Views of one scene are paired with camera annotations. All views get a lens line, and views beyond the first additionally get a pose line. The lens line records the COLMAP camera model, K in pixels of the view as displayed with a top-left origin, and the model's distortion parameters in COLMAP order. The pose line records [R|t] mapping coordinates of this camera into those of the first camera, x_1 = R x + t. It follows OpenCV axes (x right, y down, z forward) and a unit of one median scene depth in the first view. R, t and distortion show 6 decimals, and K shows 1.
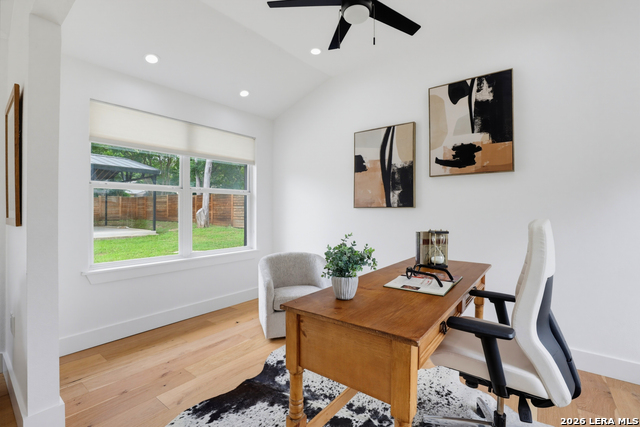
lens RADIAL K [[296.1, 0, 326.1], [0, 296.1, 207.8], [0, 0, 1]] dist [-0.034741, 0.000657]
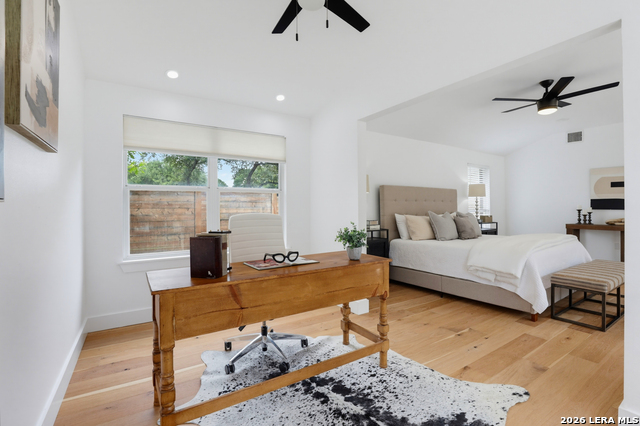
lens RADIAL K [[296.1, 0, 326.1], [0, 296.1, 207.3], [0, 0, 1]] dist [-0.034741, 0.000657]
pose [[-0.943139, 0.007583, 0.332312, -0.185601], [0.003858, 0.999922, -0.011866, 0.009669], [-0.332377, -0.009910, -0.943095, 1.372188]]
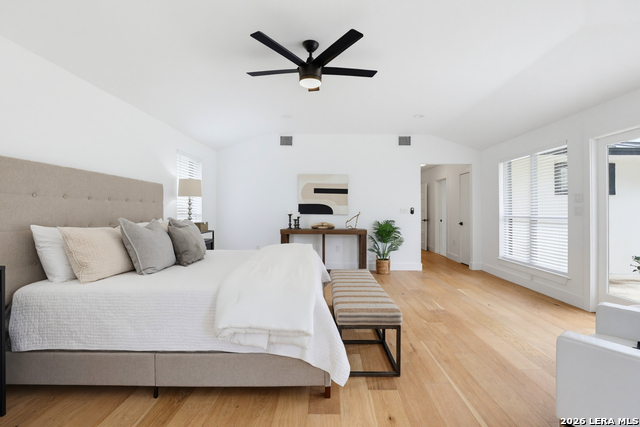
lens RADIAL K [[296.1, 0, 326.1], [0, 296.1, 207.8], [0, 0, 1]] dist [-0.034741, 0.000657]
pose [[-0.795234, -0.007770, -0.606253, -0.138695], [0.004865, 0.999804, -0.019195, 0.003063], [0.606283, -0.018214, -0.795040, 0.552701]]
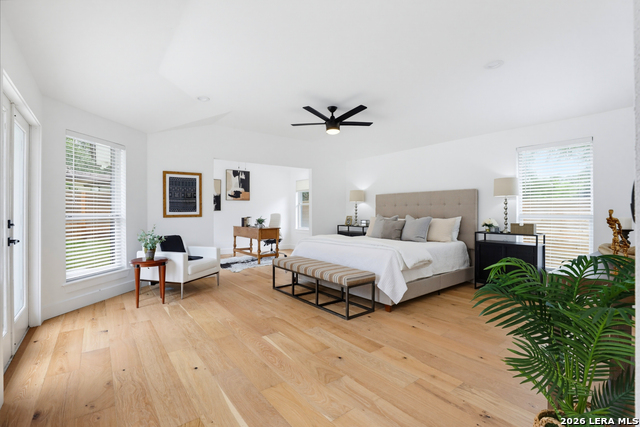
lens RADIAL K [[296.1, 0, 326.1], [0, 296.1, 207.8], [0, 0, 1]] dist [-0.034741, 0.000657]
pose [[0.243778, 0.013643, 0.969735, -2.471990], [-0.007309, 0.999898, -0.012230, -0.001345], [-0.969803, -0.004107, 0.243853, -0.735388]]
